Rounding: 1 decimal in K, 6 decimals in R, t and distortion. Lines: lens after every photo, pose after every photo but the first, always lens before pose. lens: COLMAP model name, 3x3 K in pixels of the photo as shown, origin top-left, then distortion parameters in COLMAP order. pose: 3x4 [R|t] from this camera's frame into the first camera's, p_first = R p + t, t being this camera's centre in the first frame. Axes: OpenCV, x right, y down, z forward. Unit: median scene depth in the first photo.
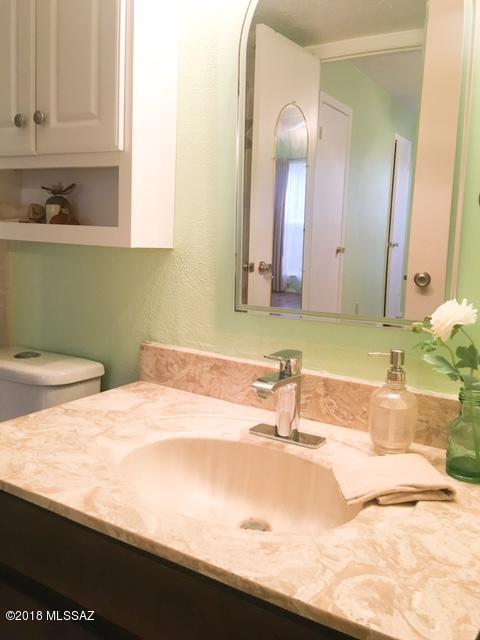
lens RADIAL K [[546.9, 0, 236.0], [0, 546.9, 317.0], [0, 0, 1]] dist [0.064350, -0.082182]
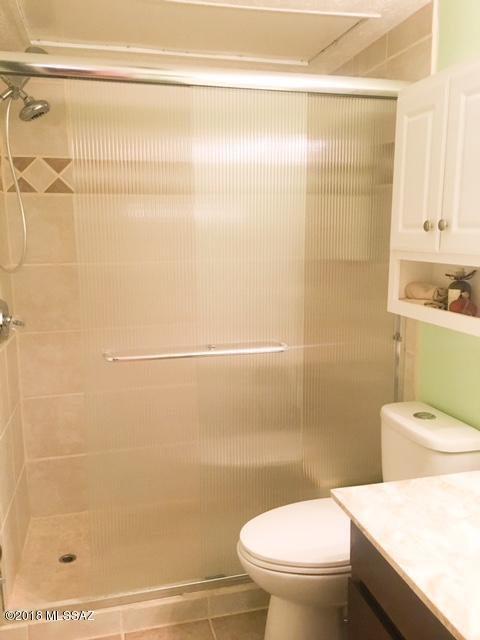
lens RADIAL K [[546.9, 0, 238.0], [0, 546.9, 322.2], [0, 0, 1]] dist [0.064350, -0.082182]
pose [[0.717835, 0.069535, -0.692733, 0.148576], [-0.054669, 0.997557, 0.043482, -0.175441], [0.694064, 0.006658, 0.719883, -0.131404]]
